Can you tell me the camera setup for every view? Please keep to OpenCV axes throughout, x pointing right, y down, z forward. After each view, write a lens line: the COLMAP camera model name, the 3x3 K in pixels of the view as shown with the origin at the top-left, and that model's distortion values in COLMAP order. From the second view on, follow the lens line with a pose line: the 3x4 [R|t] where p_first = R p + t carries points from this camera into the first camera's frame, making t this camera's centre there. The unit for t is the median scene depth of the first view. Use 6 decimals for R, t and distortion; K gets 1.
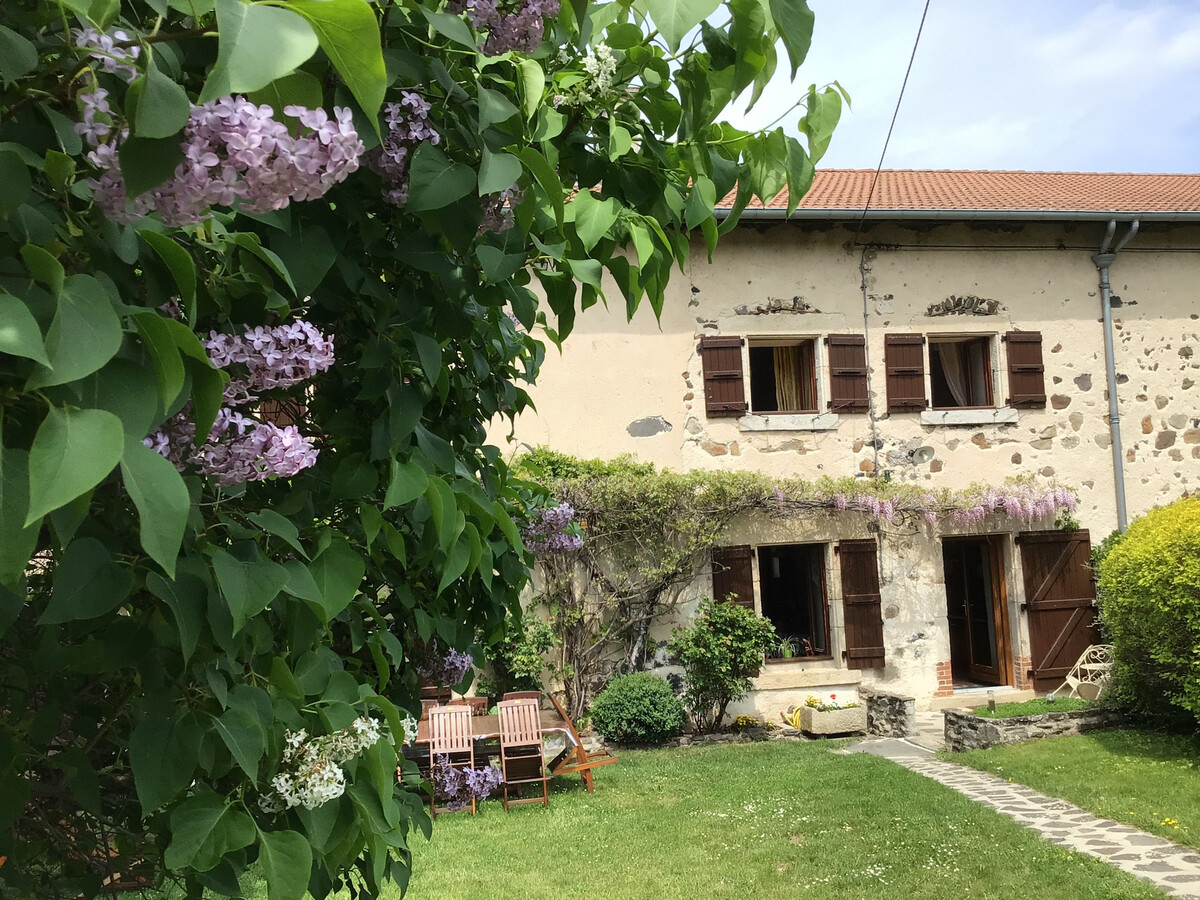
lens RADIAL K [[1005.2, 0, 605.8], [0, 1005.2, 477.8], [0, 0, 1]] dist [0.075407, -0.175159]
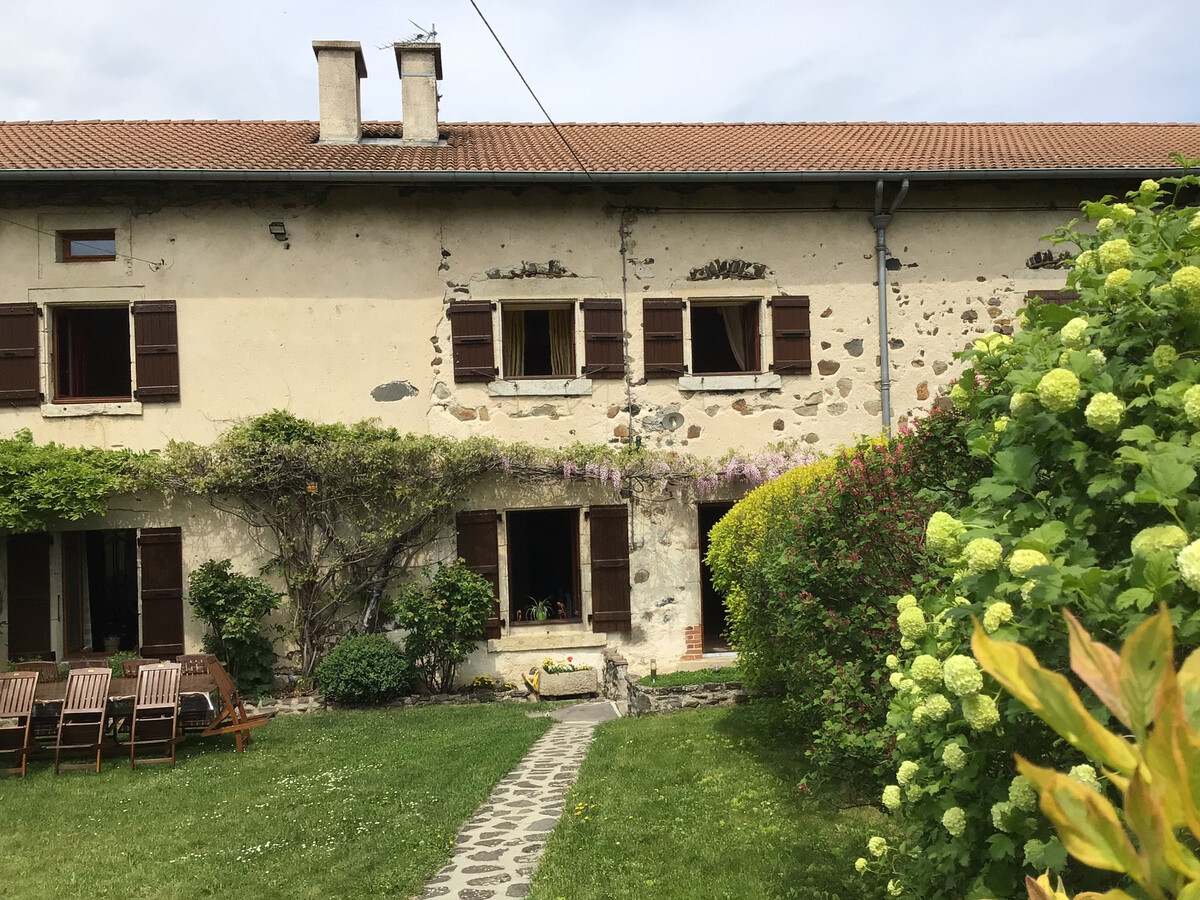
lens RADIAL K [[1005.2, 0, 605.8], [0, 1005.2, 477.8], [0, 0, 1]] dist [0.075407, -0.175159]
pose [[0.998883, 0.010543, -0.046060, 0.289554], [-0.007925, 0.998363, 0.056643, -0.022477], [0.046582, -0.056214, 0.997331, 0.000165]]
